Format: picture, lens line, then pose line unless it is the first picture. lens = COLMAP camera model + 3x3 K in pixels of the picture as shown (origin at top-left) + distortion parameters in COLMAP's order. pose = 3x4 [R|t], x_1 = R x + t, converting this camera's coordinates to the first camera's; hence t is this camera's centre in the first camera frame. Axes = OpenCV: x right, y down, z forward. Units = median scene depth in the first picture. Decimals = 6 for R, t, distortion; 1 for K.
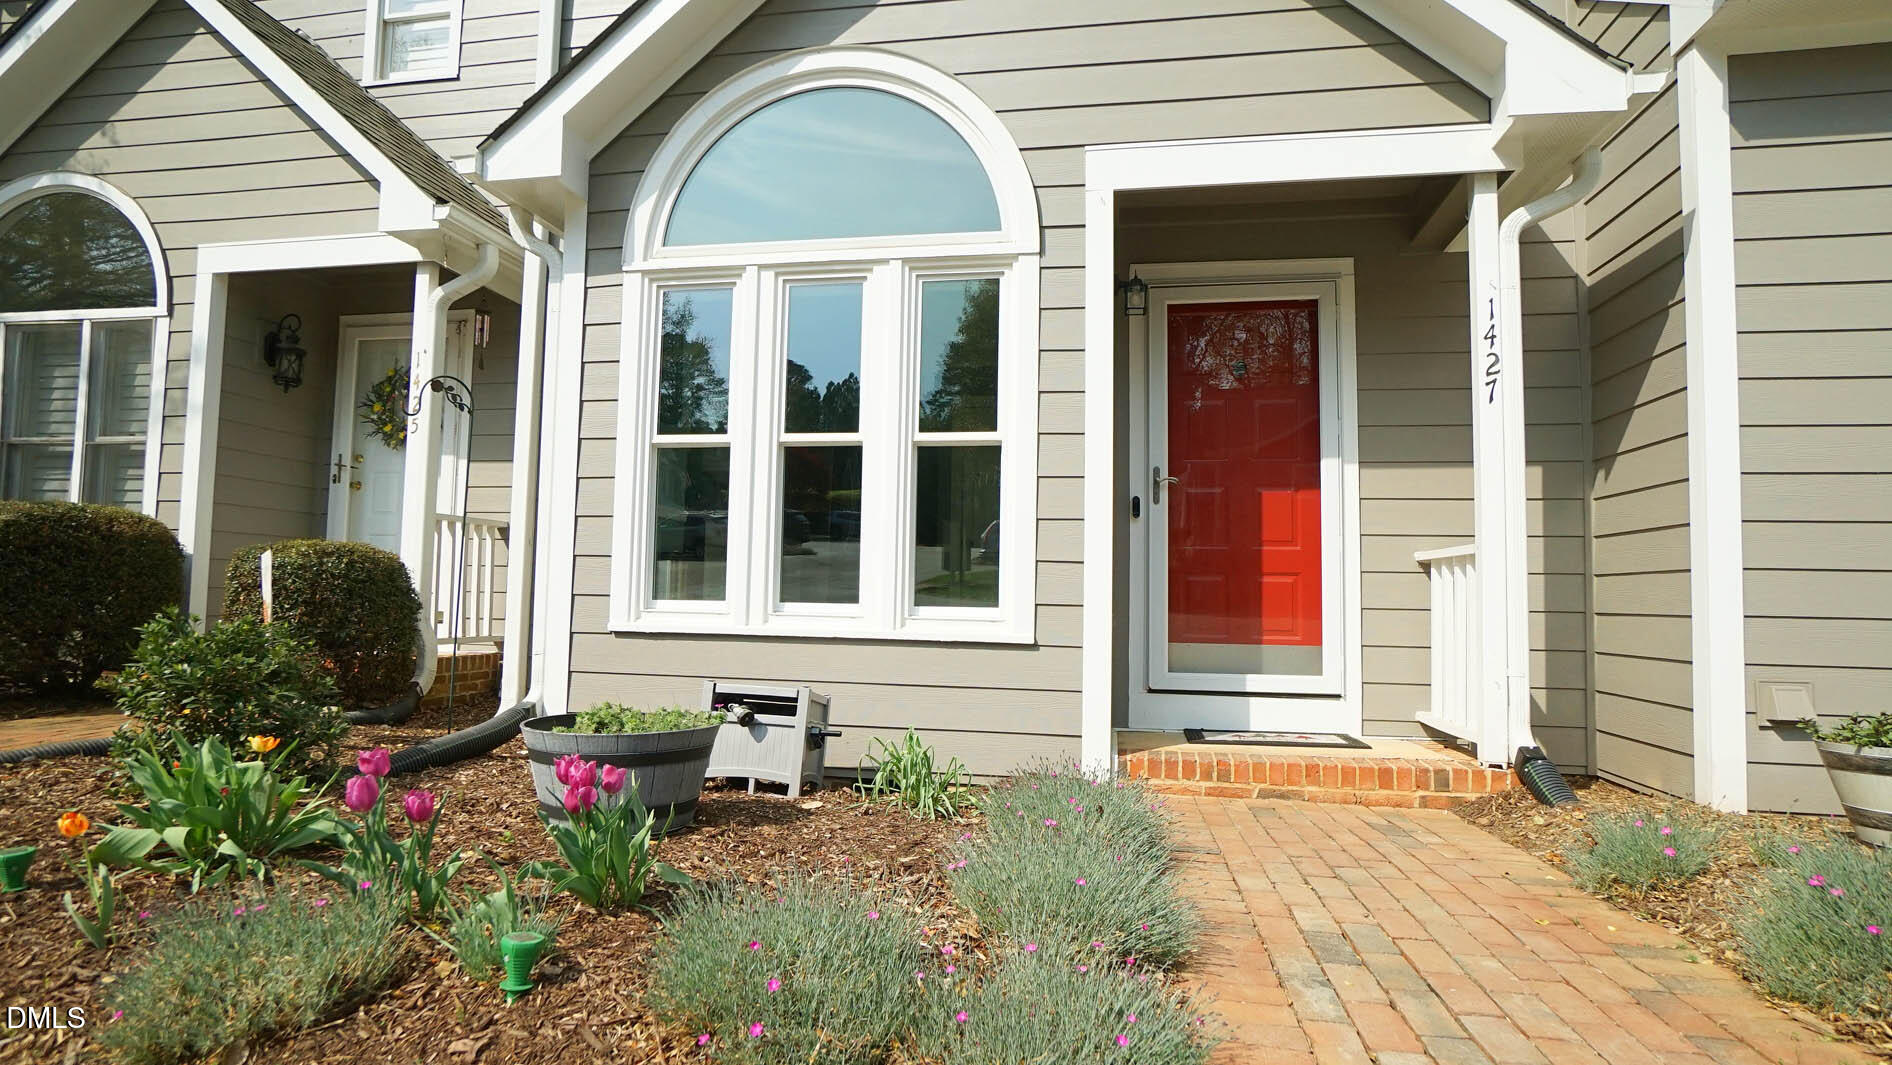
lens RADIAL K [[967.1, 0, 946.0], [0, 967.1, 532.5], [0, 0, 1]] dist [-0.048517, 0.026498]
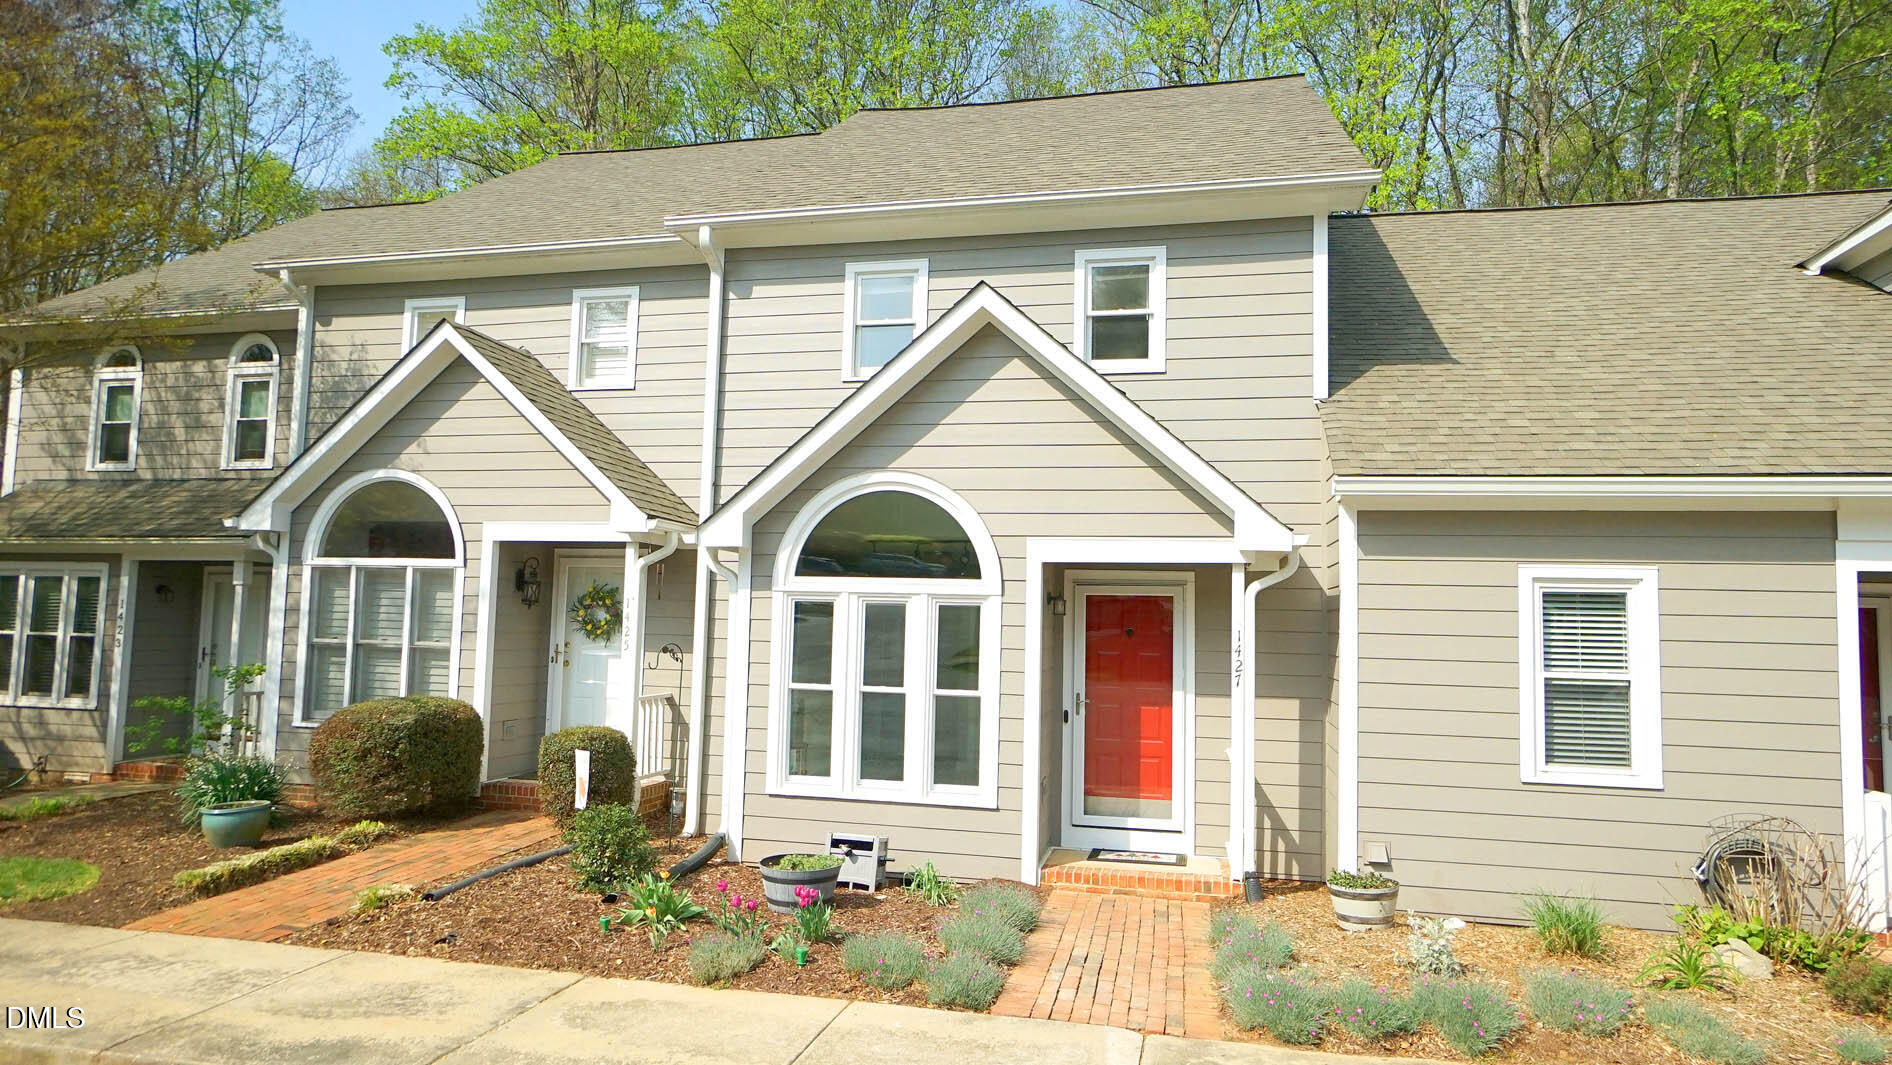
lens RADIAL K [[1051.8, 0, 954.2], [0, 1051.8, 535.8], [0, 0, 1]] dist [-0.034163, 0.026593]
pose [[0.999194, 0.002123, -0.040093, 0.087113], [-0.002921, 0.999799, -0.019851, -0.364789], [0.040043, 0.019952, 0.998999, -1.026143]]
